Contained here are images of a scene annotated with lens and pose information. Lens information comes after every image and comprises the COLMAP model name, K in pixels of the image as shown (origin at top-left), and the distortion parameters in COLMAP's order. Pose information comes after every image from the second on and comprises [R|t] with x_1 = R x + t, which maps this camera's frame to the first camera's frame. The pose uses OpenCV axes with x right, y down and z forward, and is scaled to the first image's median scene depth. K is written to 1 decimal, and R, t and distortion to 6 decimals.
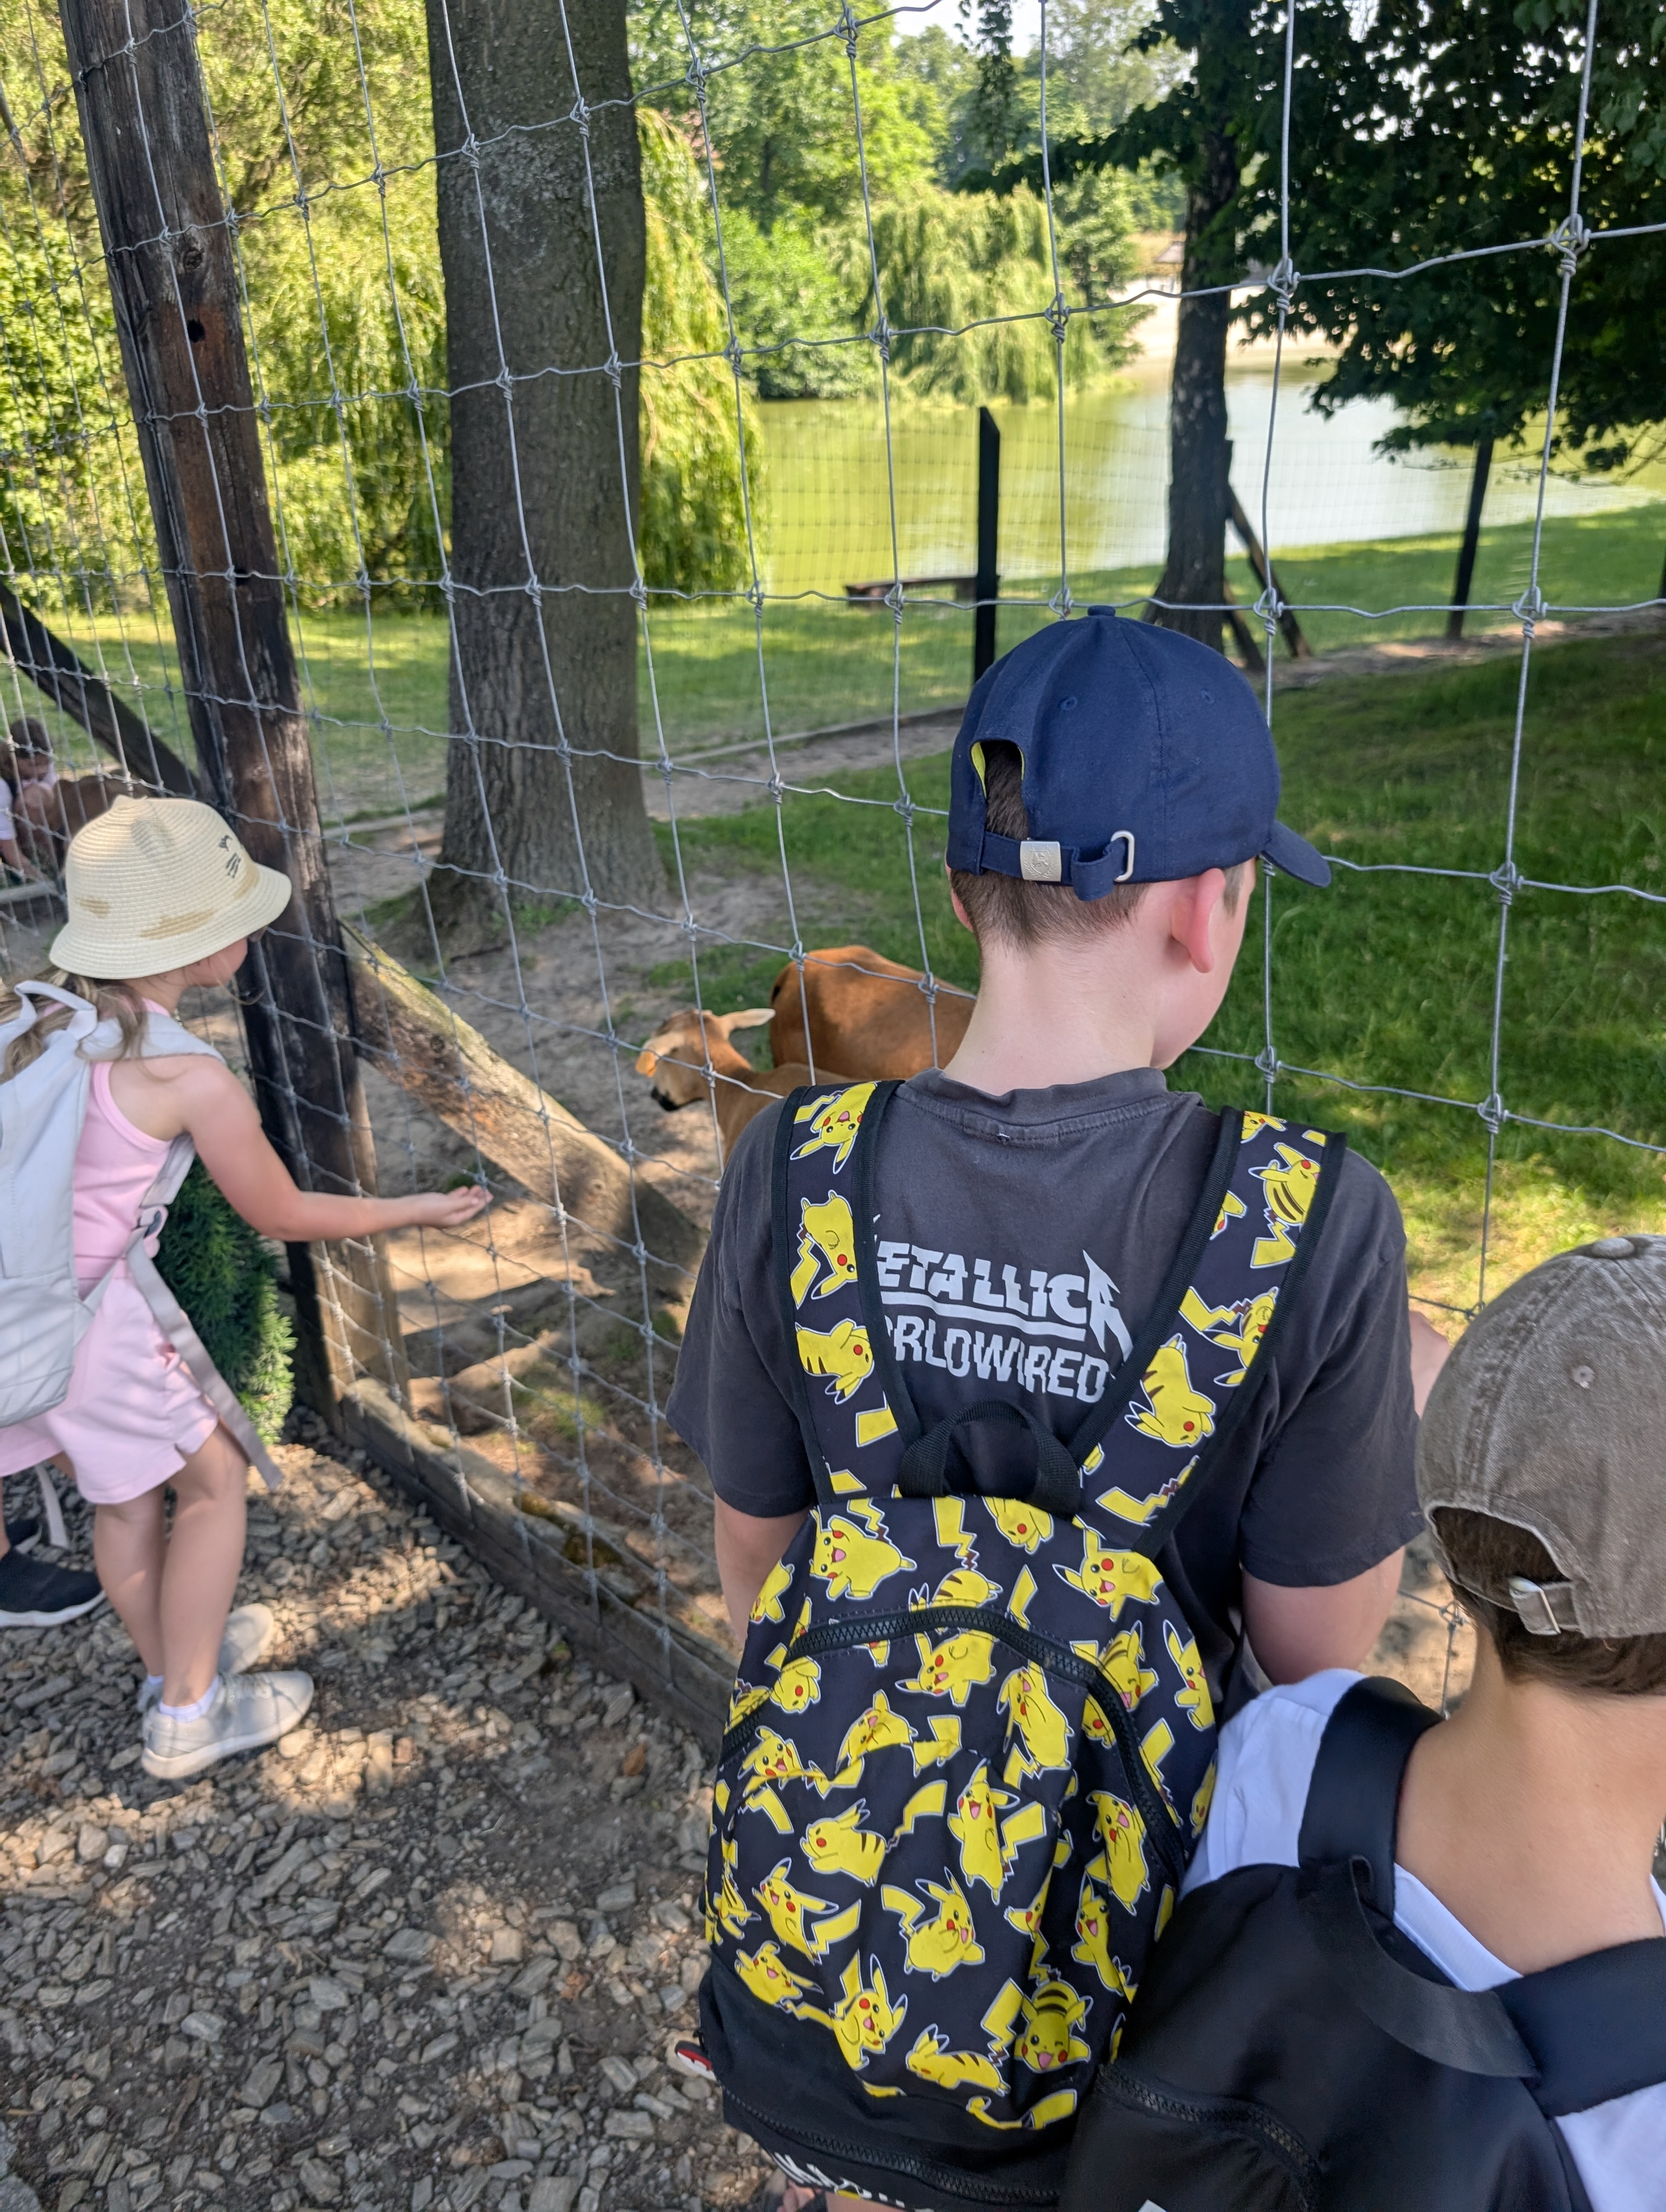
lens RADIAL K [[1559.0, 0, 851.3], [0, 1559.0, 1086.7], [0, 0, 1]] dist [-0.008984, 0.042027]
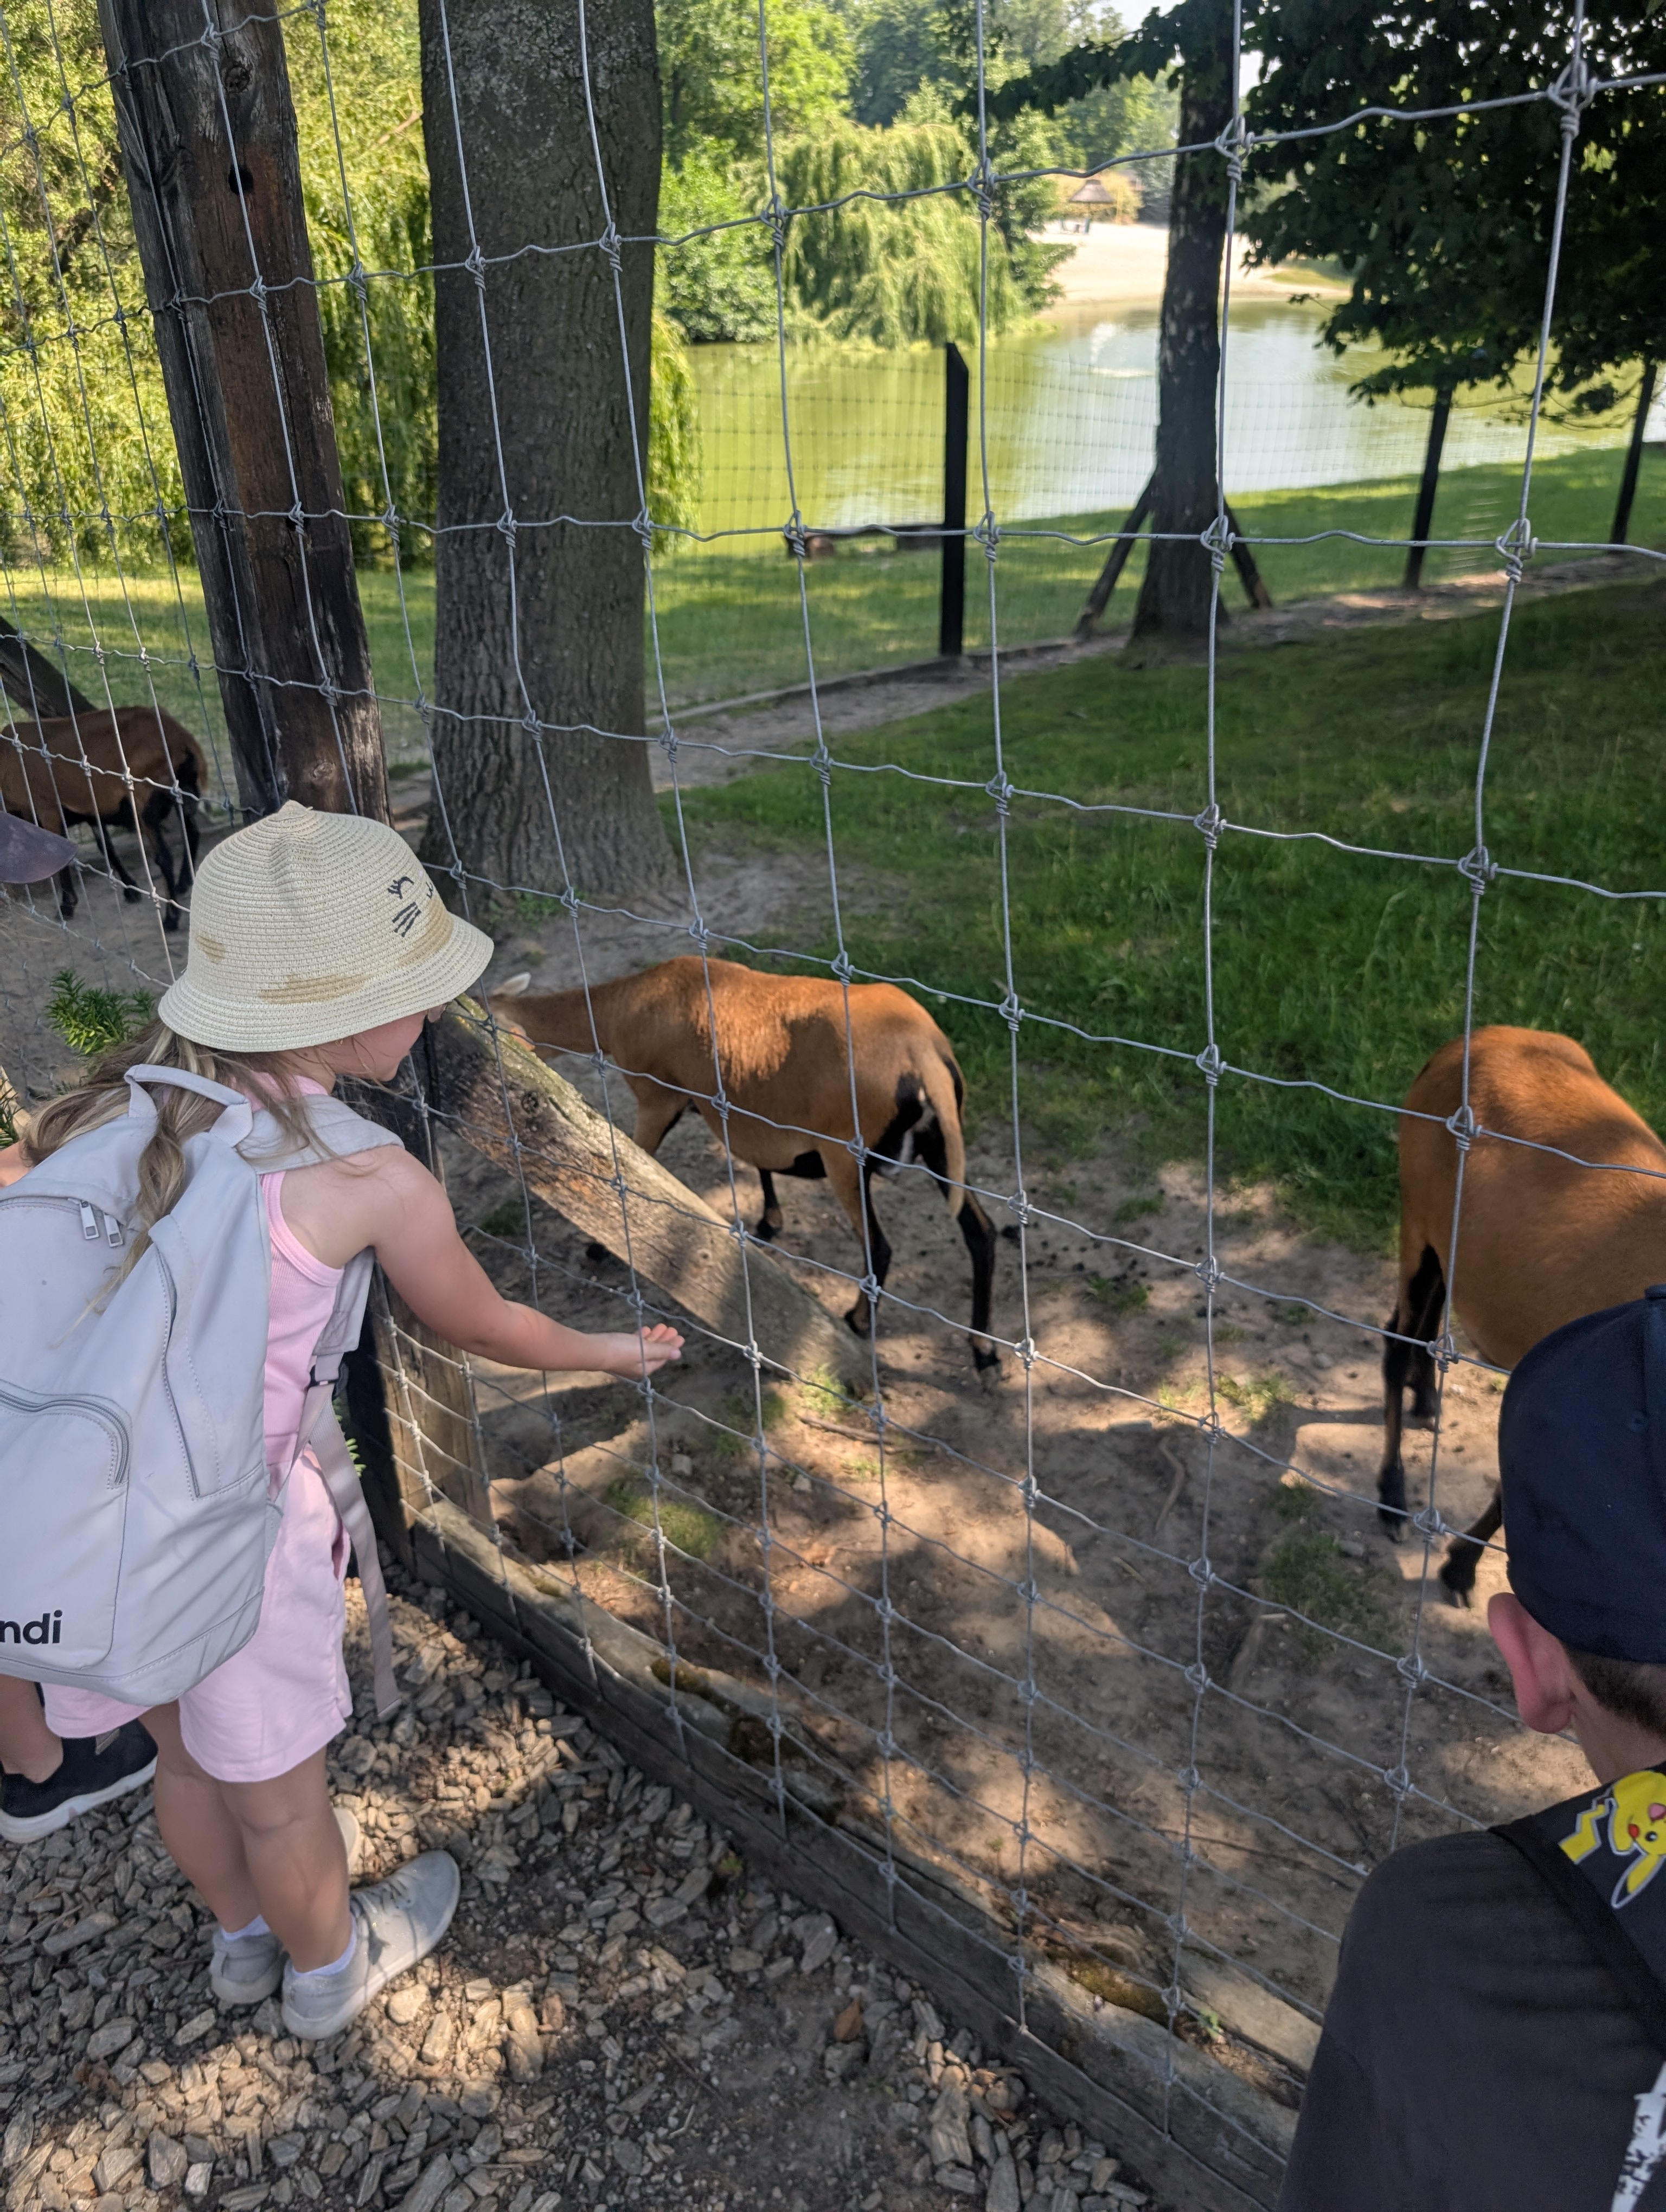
lens RADIAL K [[1543.7, 0, 833.0], [0, 1543.7, 1106.0], [0, 0, 1]] dist [0.007493, 0.003091]
pose [[0.998974, -0.017958, 0.041573, -0.037275], [0.016198, 0.998974, 0.042302, -0.015076], [-0.042290, -0.041585, 0.998240, 0.049772]]
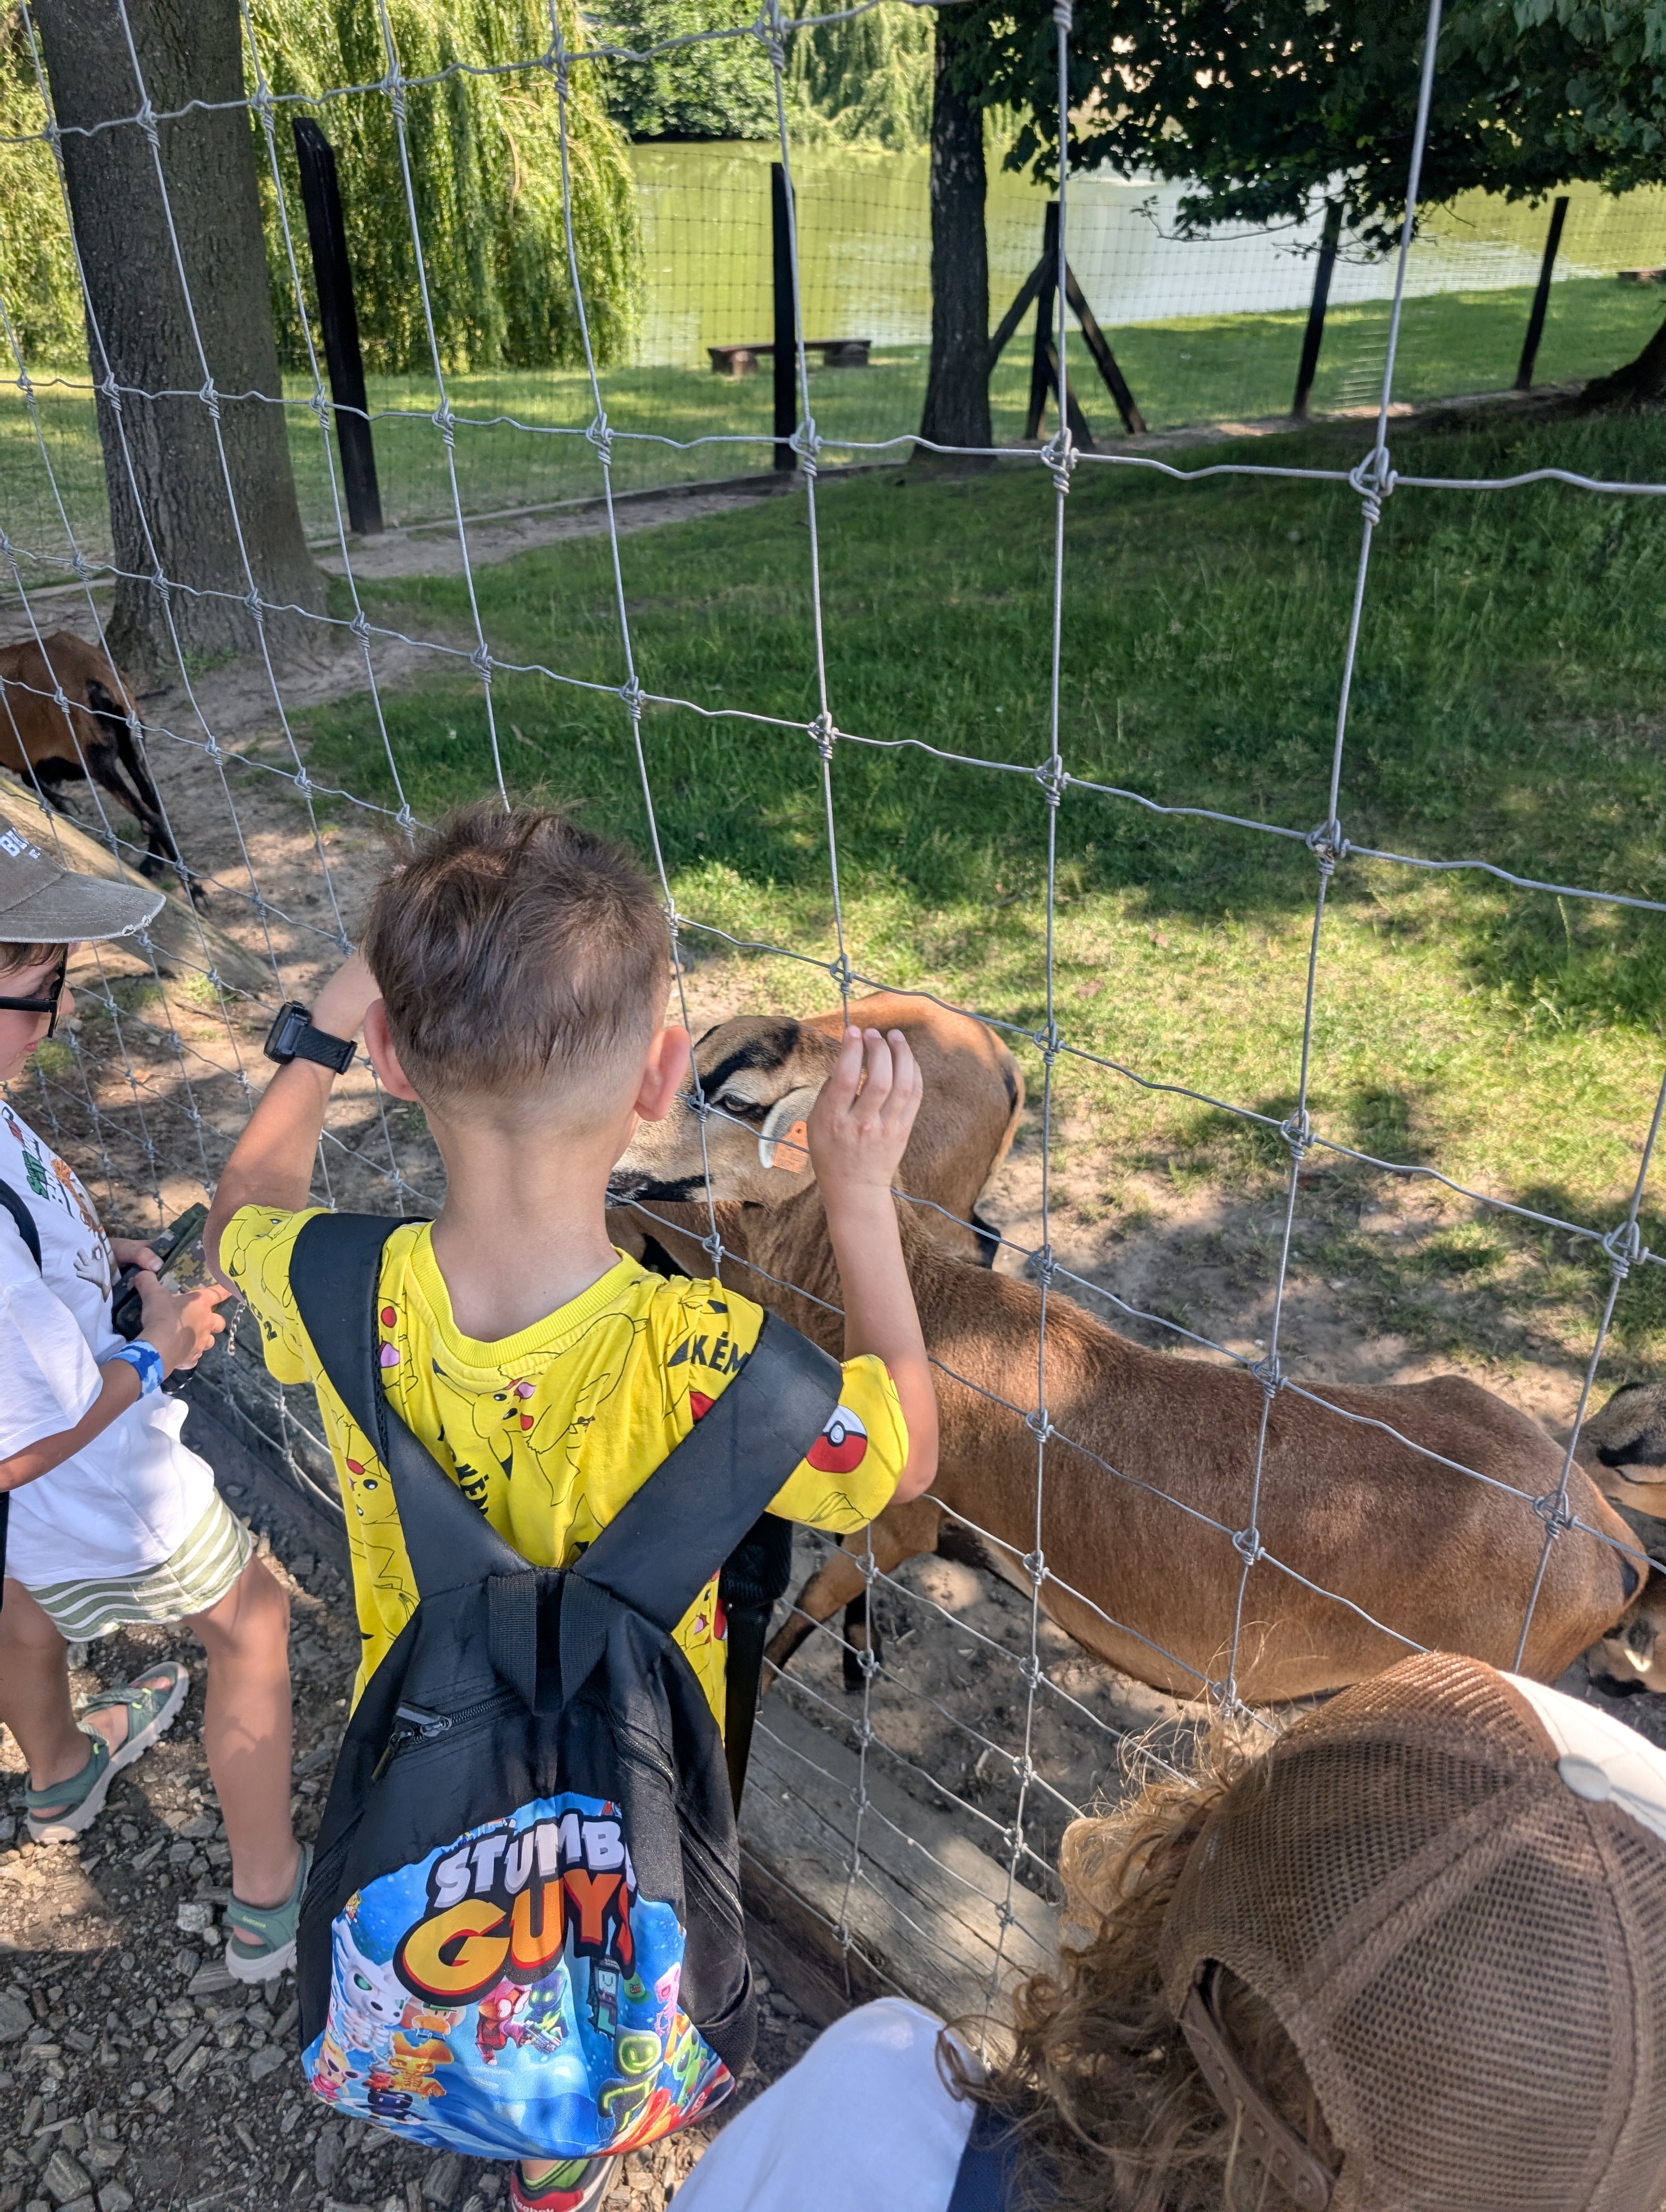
lens RADIAL K [[1528.9, 0, 833.0], [0, 1528.9, 1106.0], [0, 0, 1]] dist [0.002332, -0.002304]
pose [[0.999714, 0.015098, 0.018556, 0.122207], [-0.017684, 0.988798, 0.148208, 0.016814], [-0.016111, -0.148494, 0.988782, -0.065283]]
